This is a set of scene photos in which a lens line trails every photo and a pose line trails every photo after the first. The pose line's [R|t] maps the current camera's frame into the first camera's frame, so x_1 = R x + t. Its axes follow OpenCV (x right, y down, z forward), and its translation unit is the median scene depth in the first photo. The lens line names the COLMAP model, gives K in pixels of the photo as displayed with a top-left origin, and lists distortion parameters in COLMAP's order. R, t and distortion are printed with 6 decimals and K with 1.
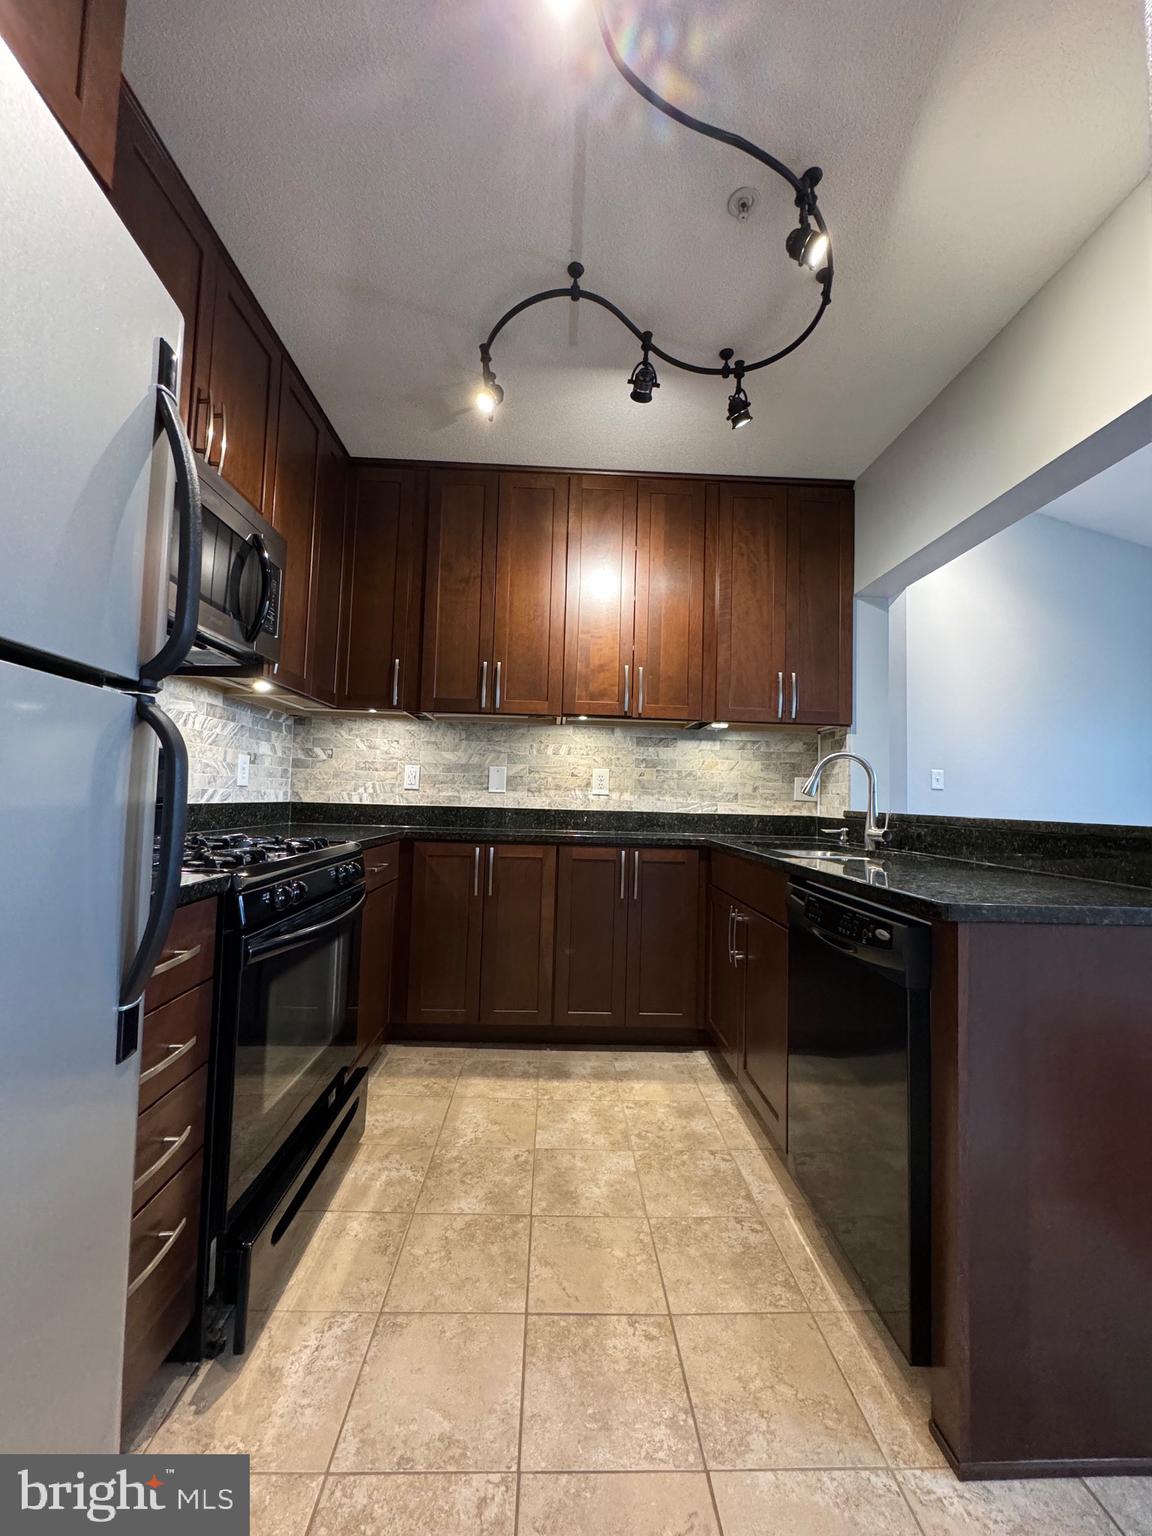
lens RADIAL K [[612.3, 0, 576.0], [0, 612.3, 768.0], [0, 0, 1]] dist [-0.000778, 0.000107]
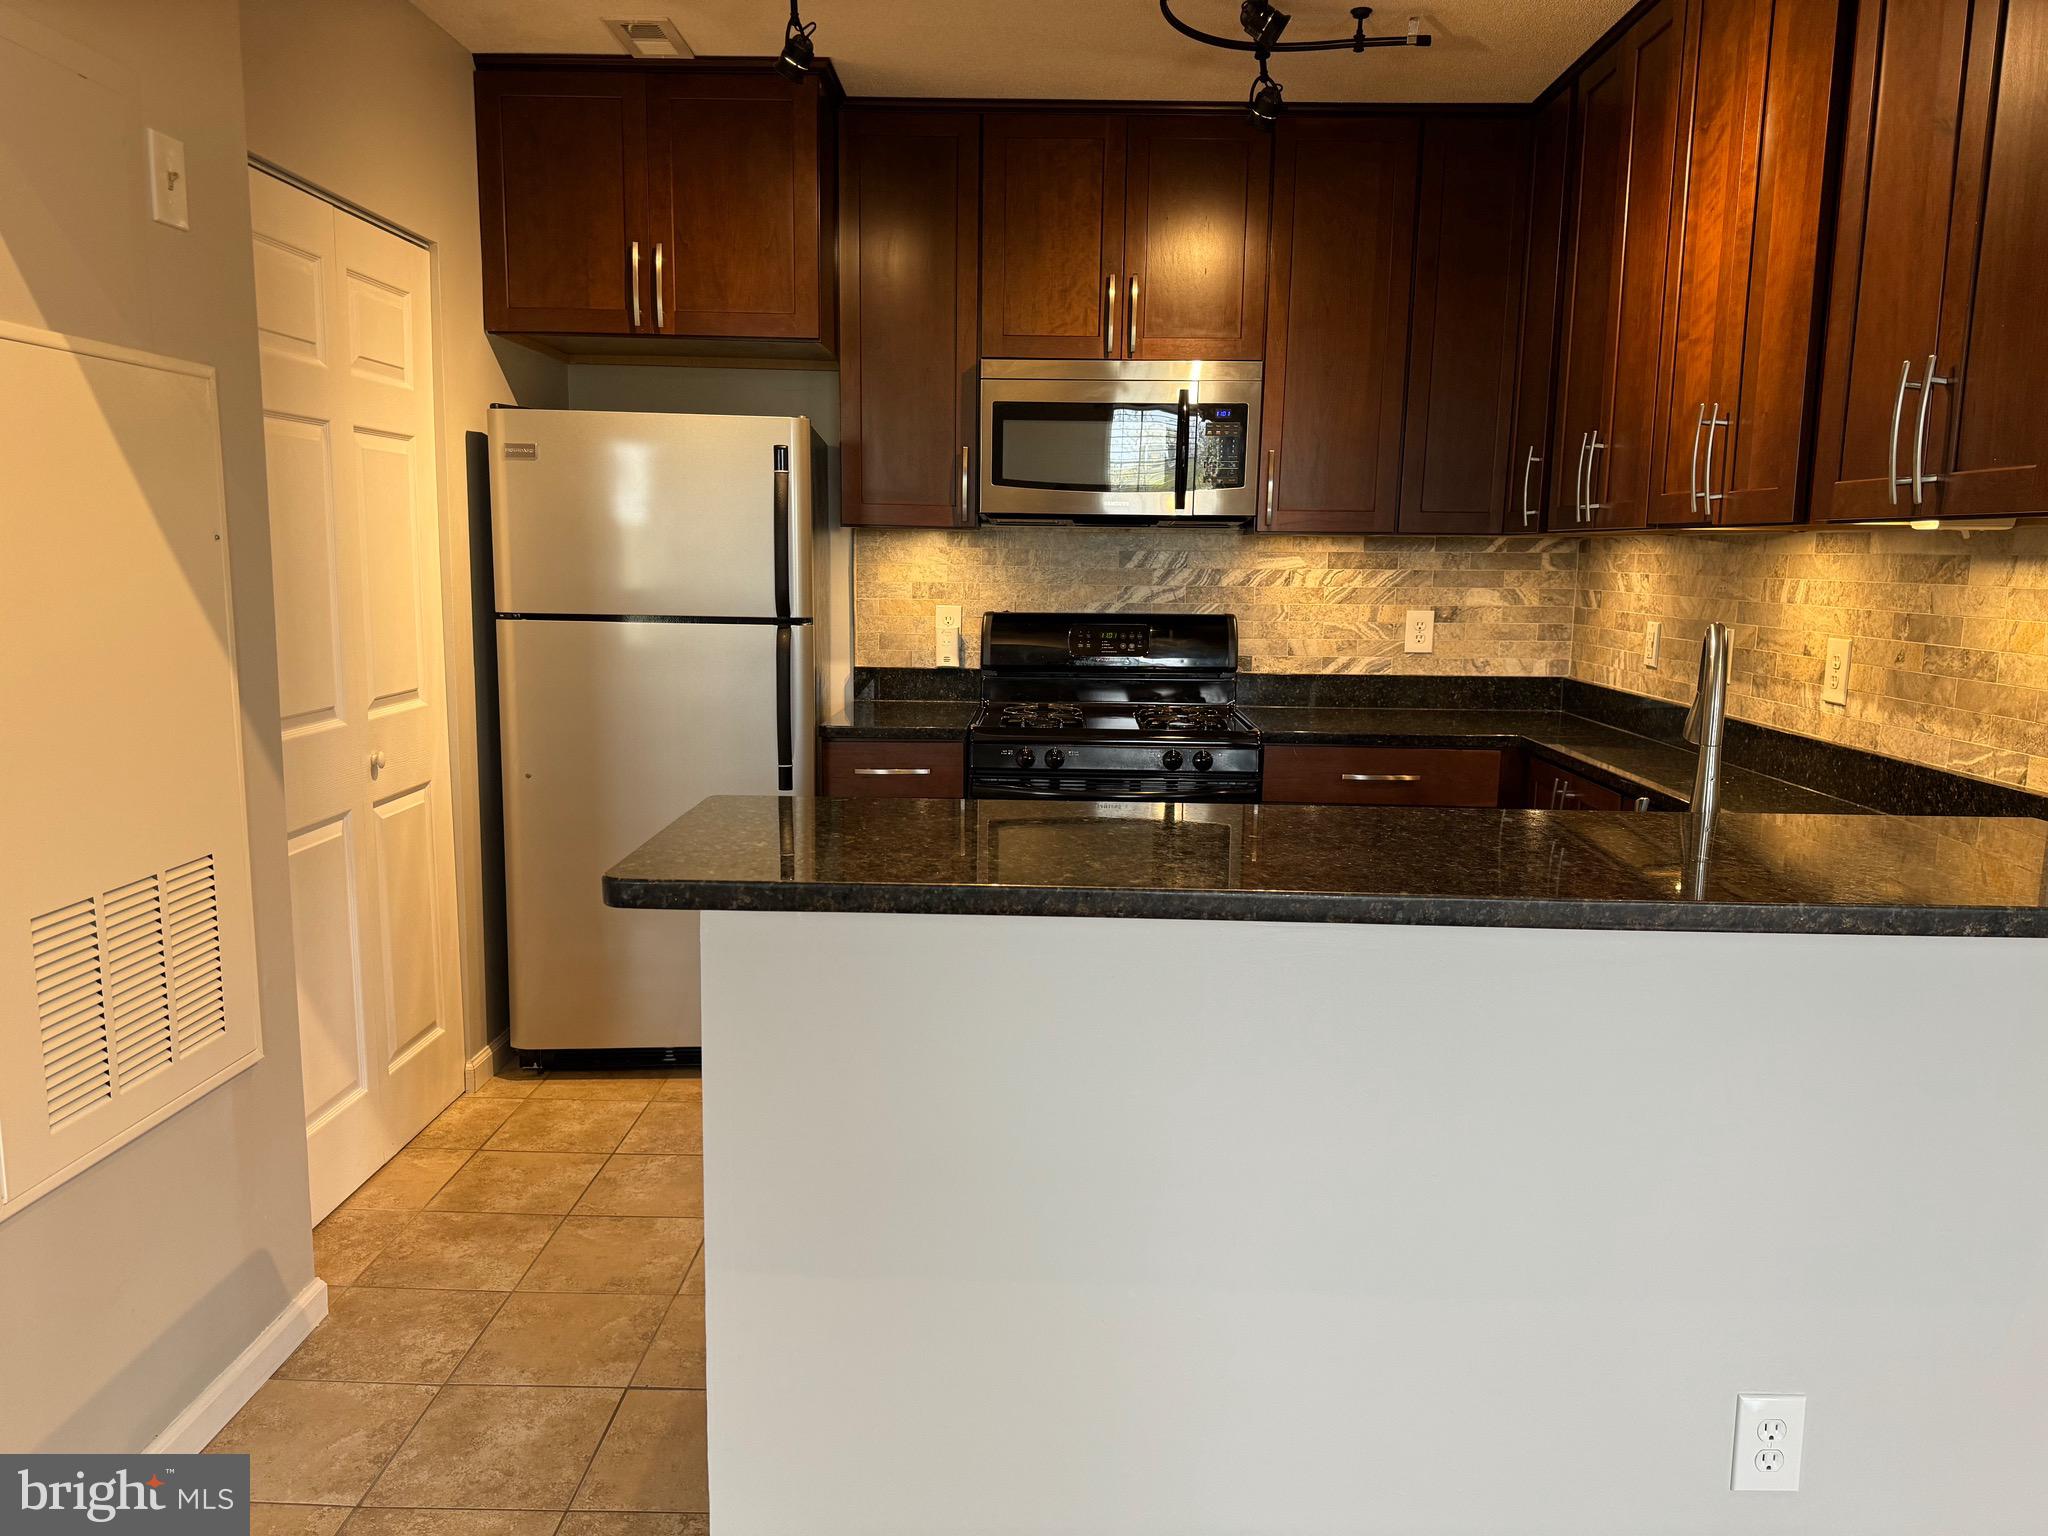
lens RADIAL K [[1440.1, 0, 1012.8], [0, 1440.1, 769.5], [0, 0, 1]] dist [0.137322, -0.177066]
pose [[-0.067367, 0.119212, -0.990581, 1.133451], [0.031243, 0.992601, 0.117330, -0.047852], [0.997239, -0.023044, -0.070593, 0.568578]]
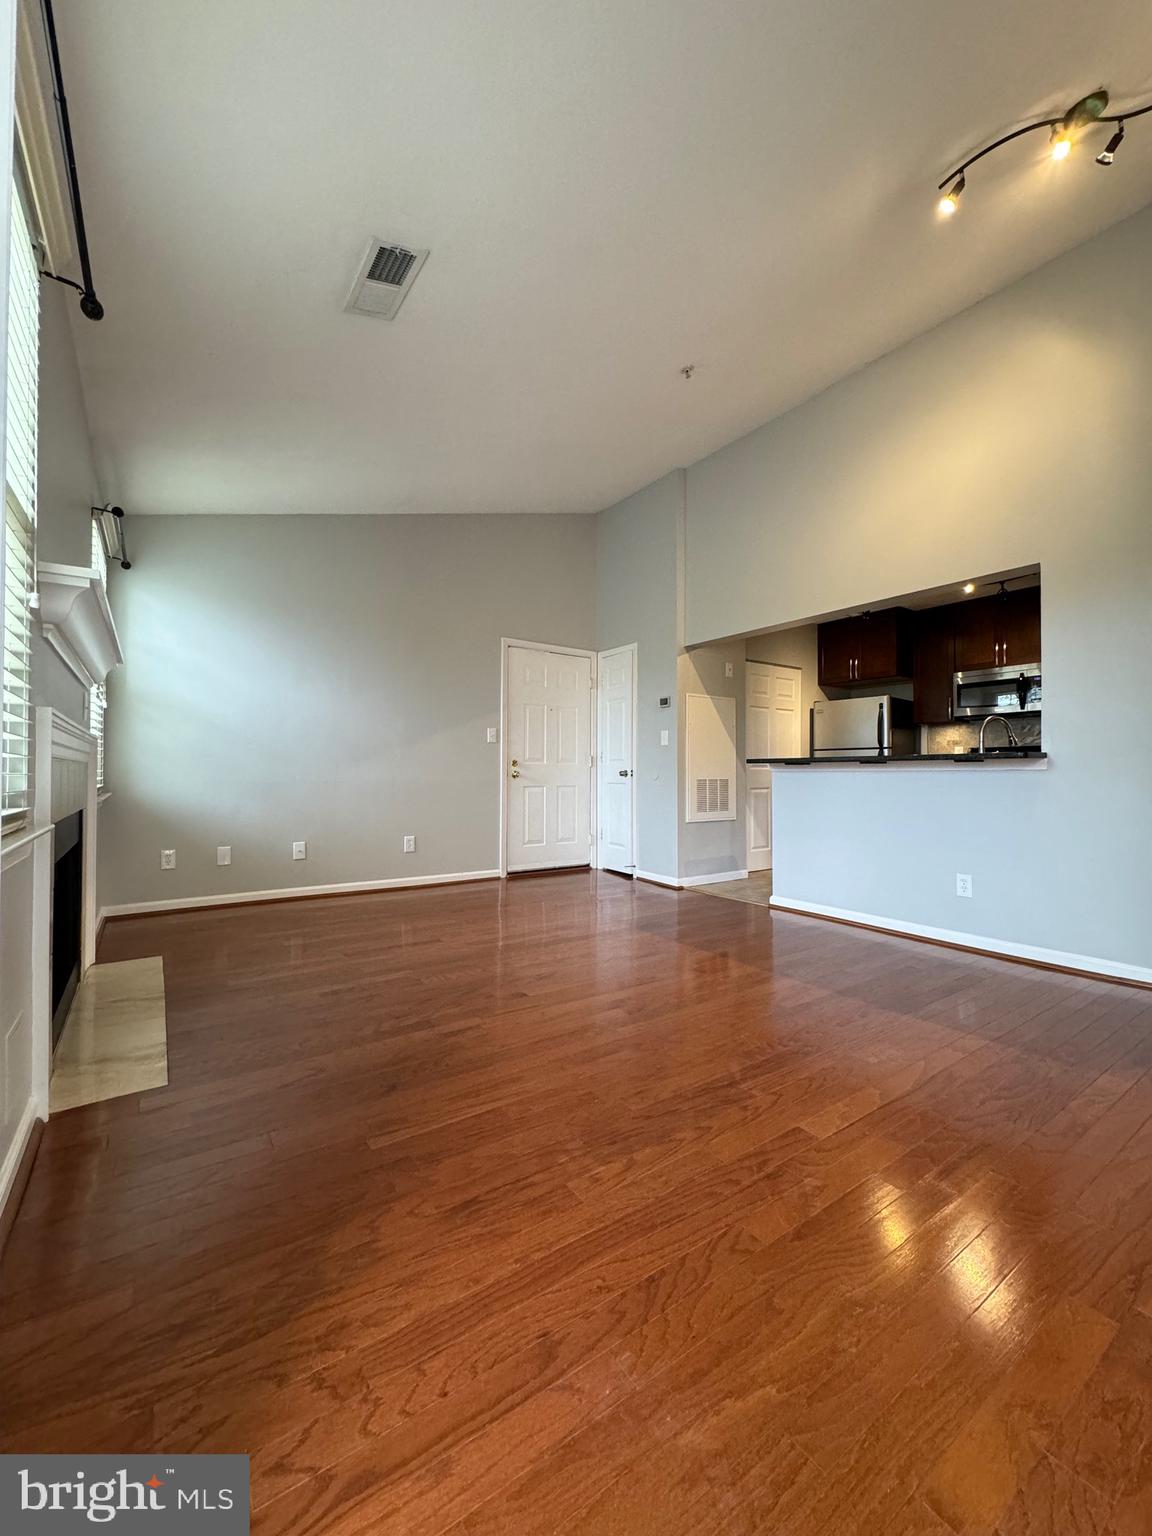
lens RADIAL K [[612.3, 0, 576.0], [0, 612.3, 768.0], [0, 0, 1]] dist [-0.000778, 0.000107]
pose [[-0.845503, -0.038206, -0.532601, 1.851696], [-0.002833, 0.997744, -0.067075, 0.182187], [0.533962, -0.055203, -0.843704, 1.498252]]
